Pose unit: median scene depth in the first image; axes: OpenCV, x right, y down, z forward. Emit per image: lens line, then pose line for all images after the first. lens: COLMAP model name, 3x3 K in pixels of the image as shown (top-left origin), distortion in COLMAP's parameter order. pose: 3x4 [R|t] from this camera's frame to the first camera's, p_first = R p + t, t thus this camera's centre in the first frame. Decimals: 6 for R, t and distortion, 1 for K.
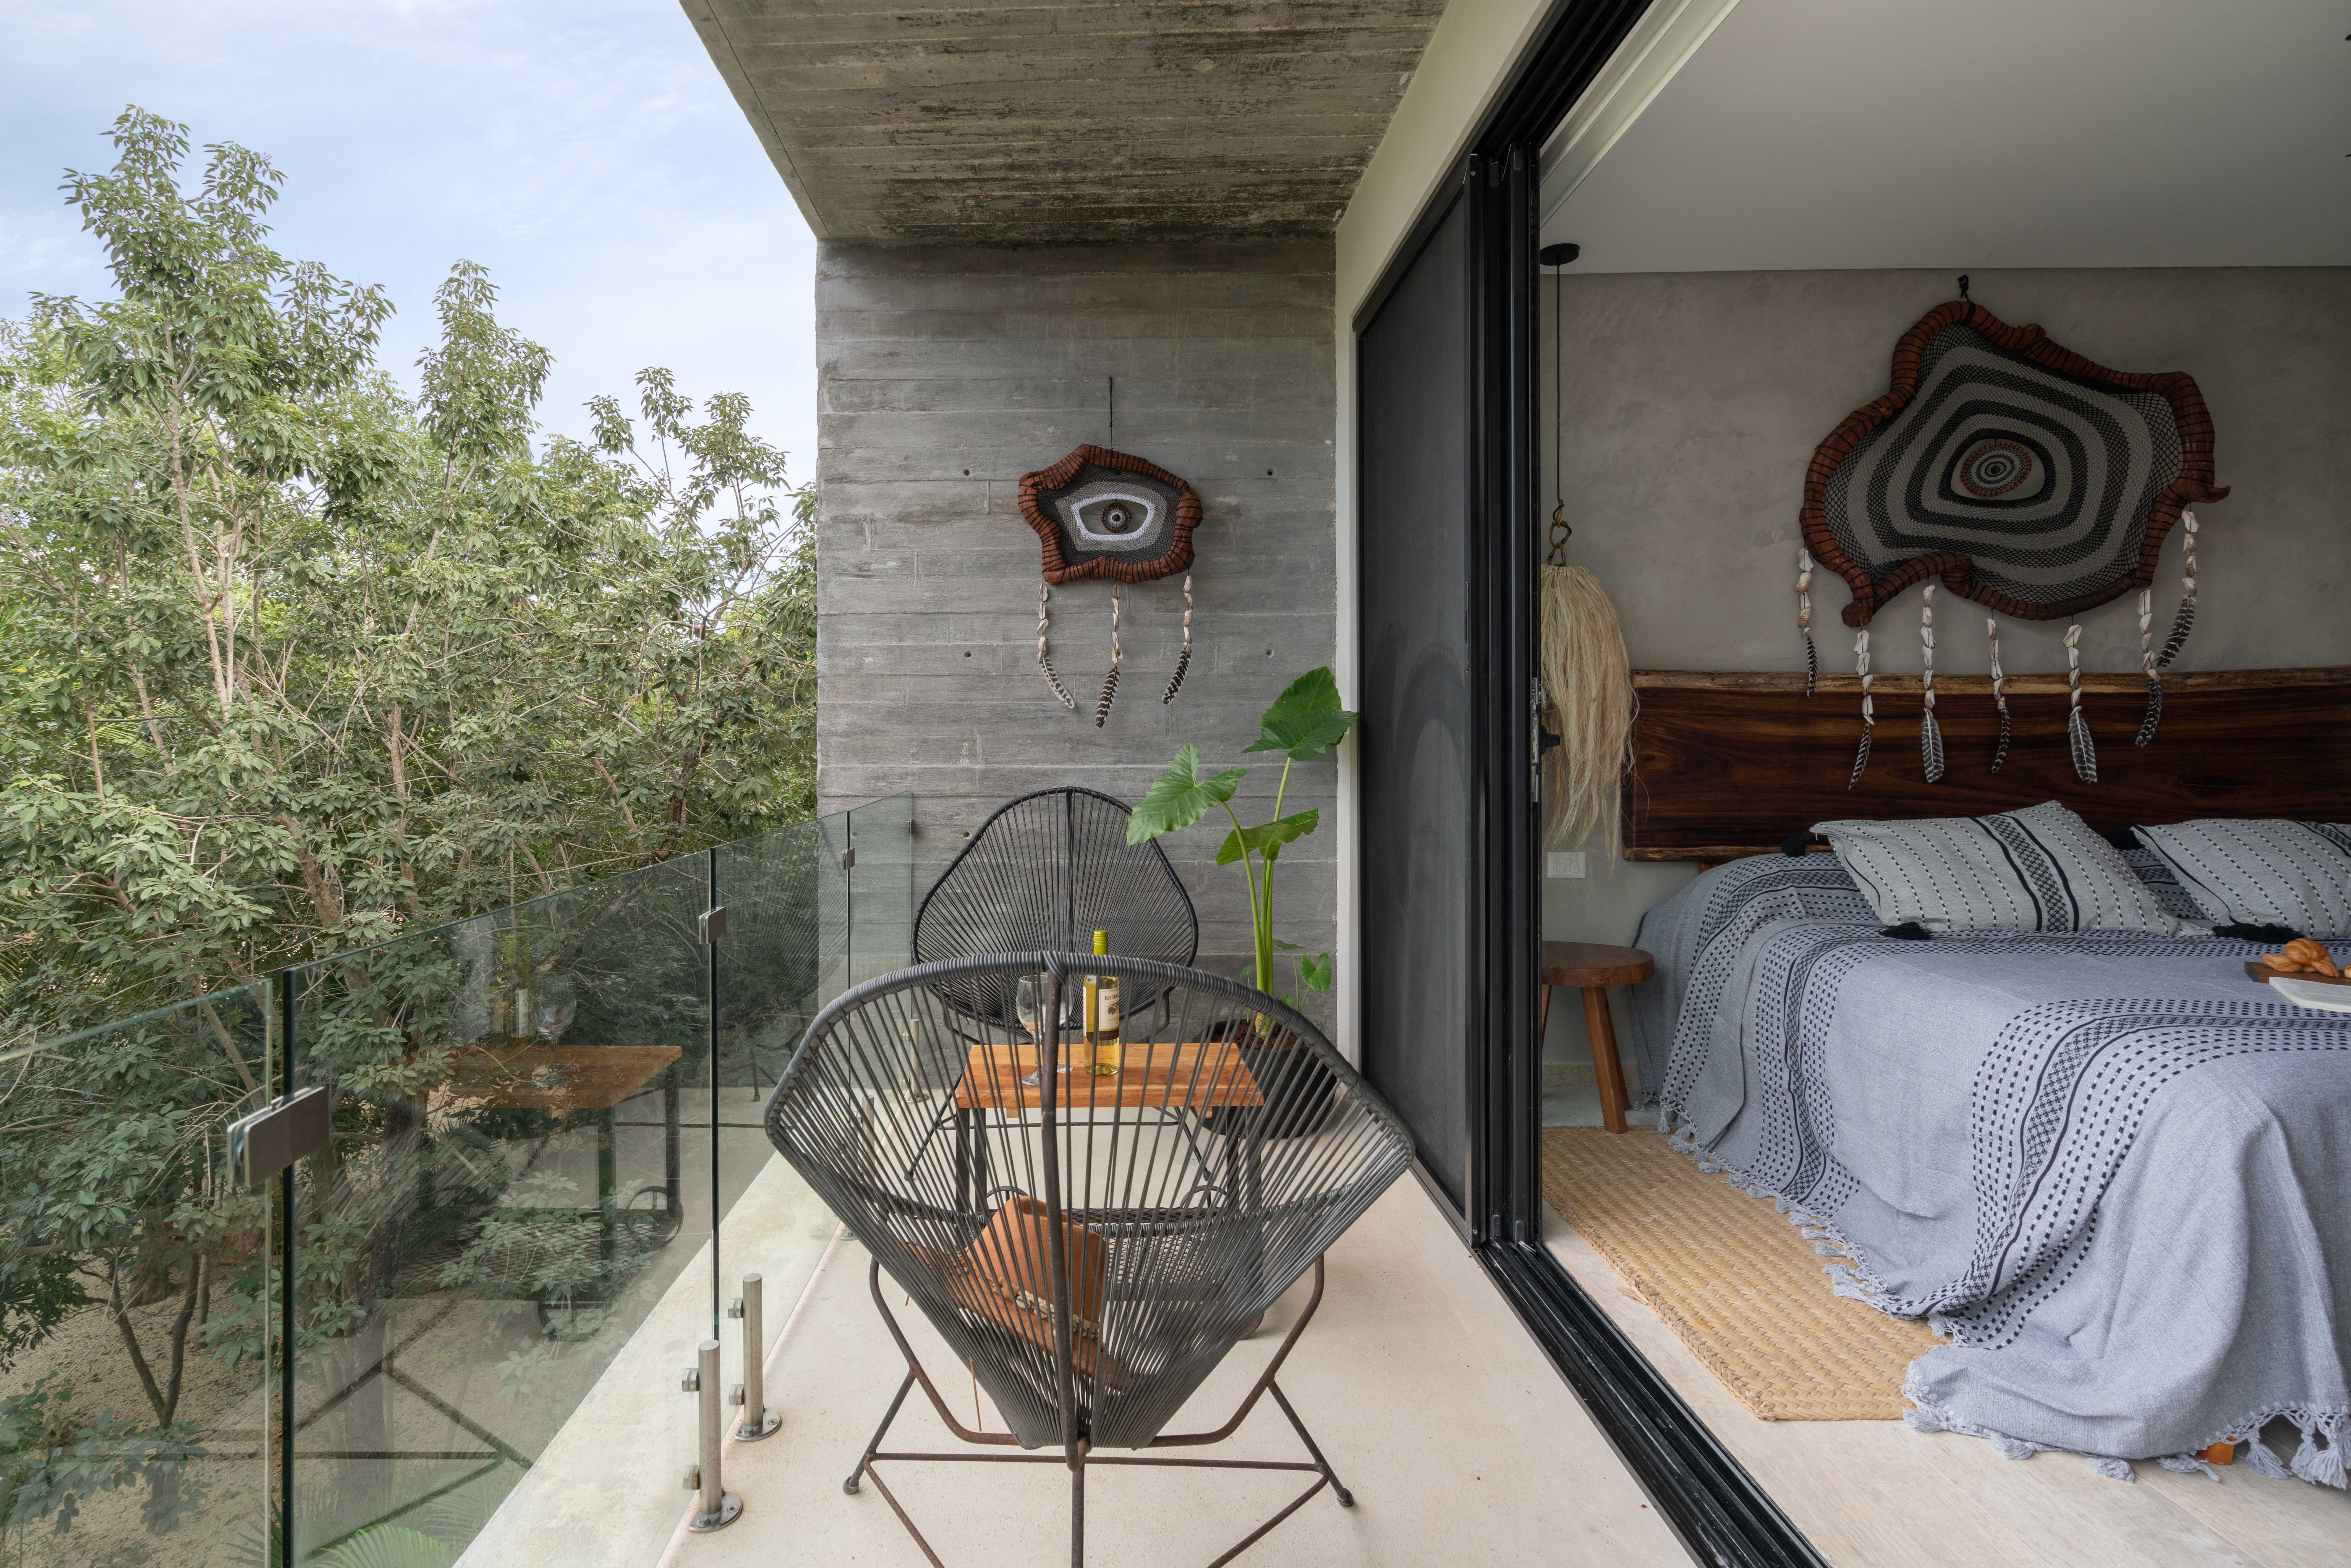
lens RADIAL K [[1289.3, 0, 969.5], [0, 1289.3, 738.7], [0, 0, 1]] dist [0.005448, 0.000449]
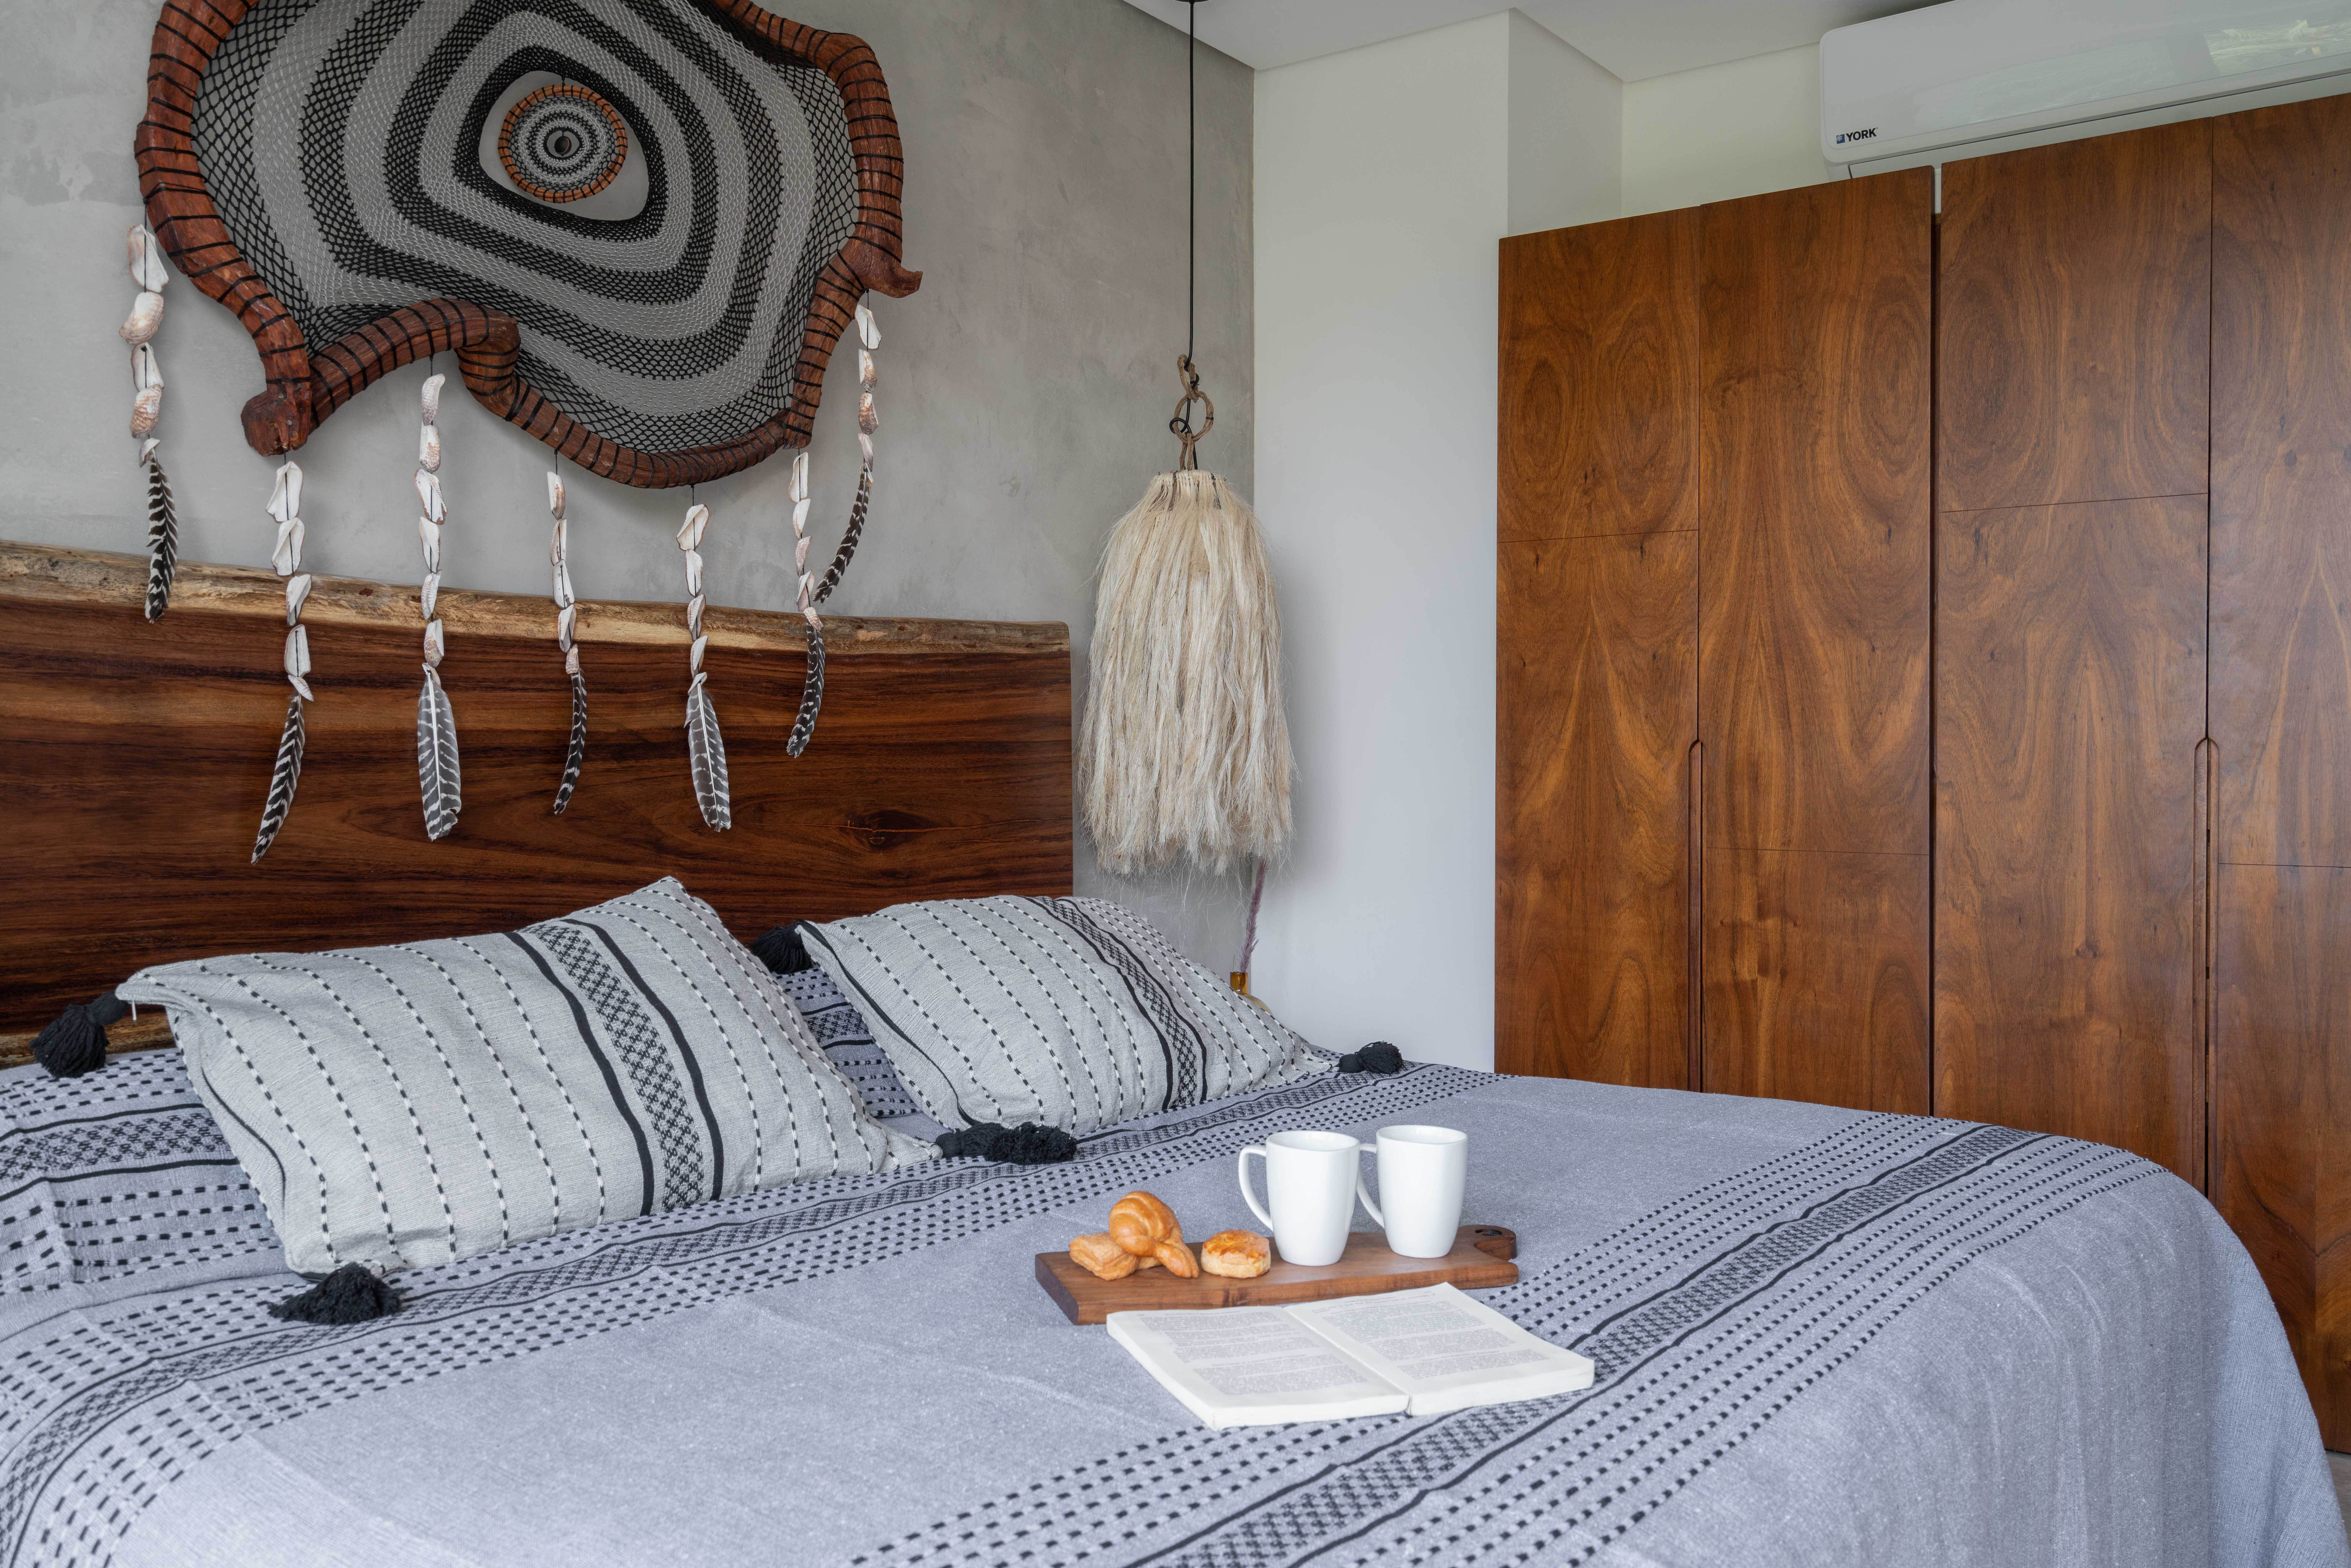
lens RADIAL K [[2016.1, 0, 1244.2], [0, 2016.1, 766.0], [0, 0, 1]] dist [0.005038, 0.005382]
pose [[0.543814, -0.000231, 0.839206, 0.331716], [-0.005634, 0.999976, 0.003926, 0.005629], [-0.839187, -0.006863, 0.543800, 0.417129]]
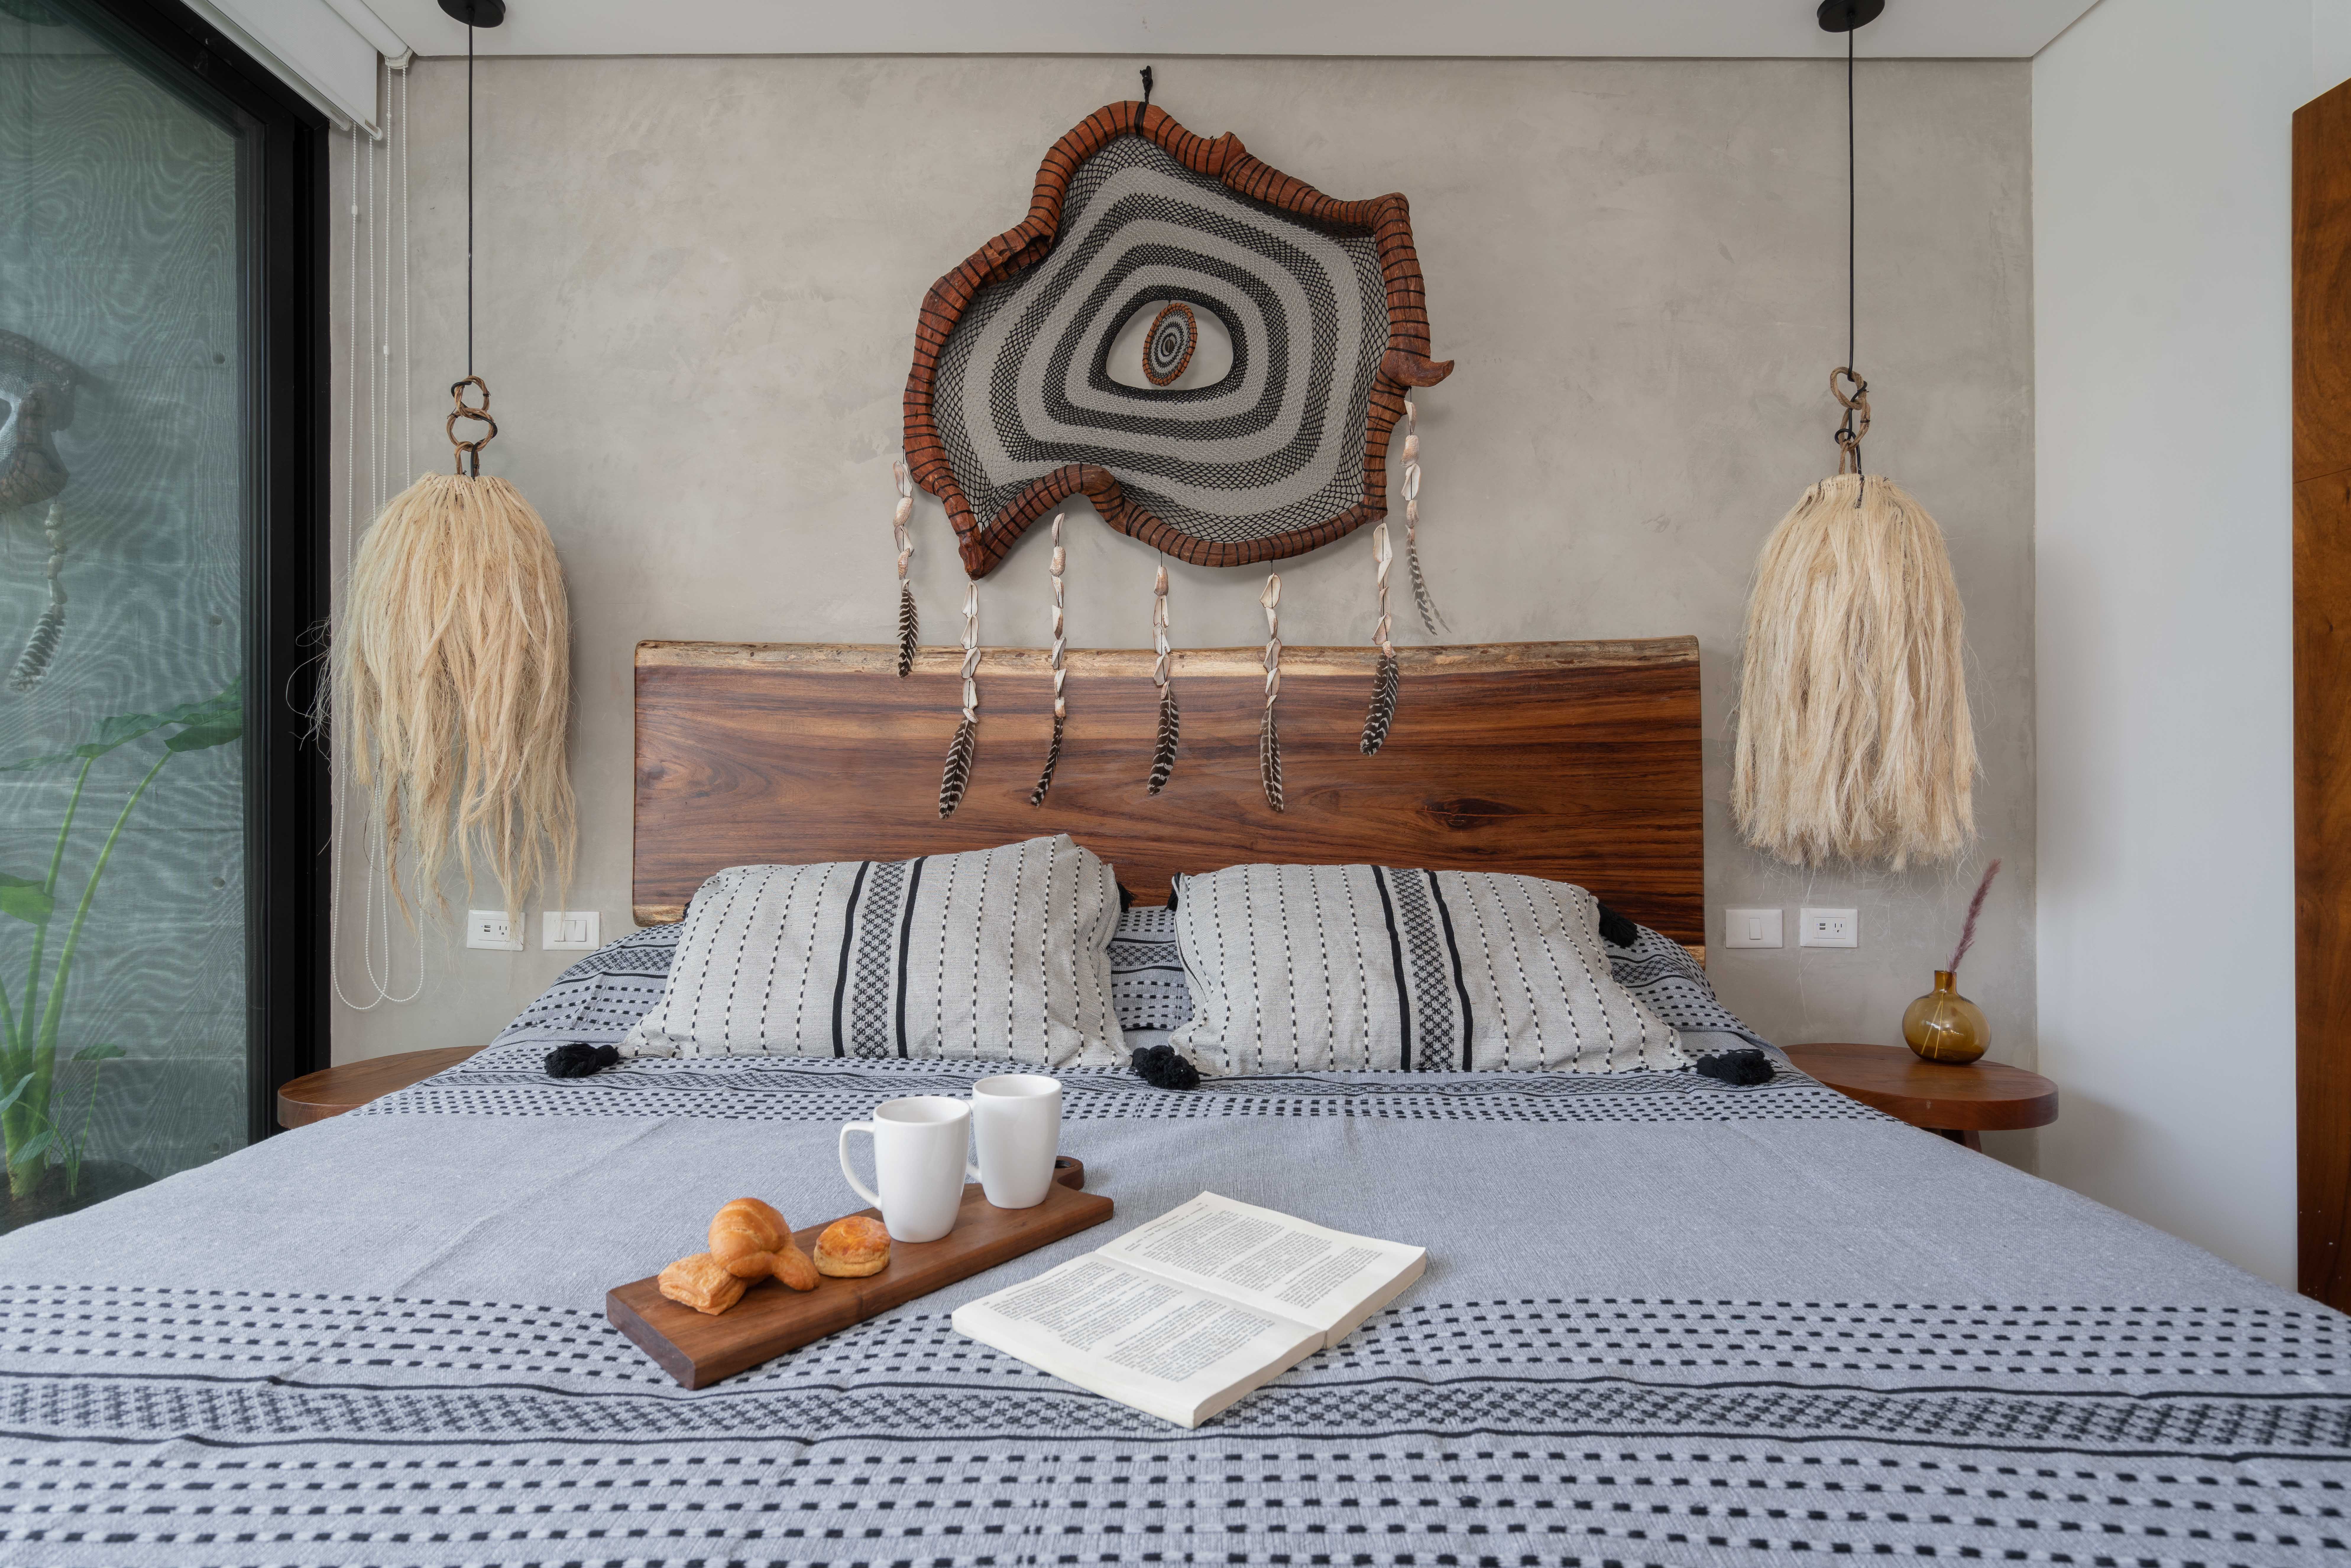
lens RADIAL K [[1217.2, 0, 1188.9], [0, 1217.2, 776.4], [0, 0, 1]] dist [-0.000468, 0.003655]
pose [[0.999820, 0.002289, 0.018820, 0.798679], [-0.002111, 0.999953, -0.009479, 0.022905], [-0.018841, 0.009438, 0.999778, 0.370501]]
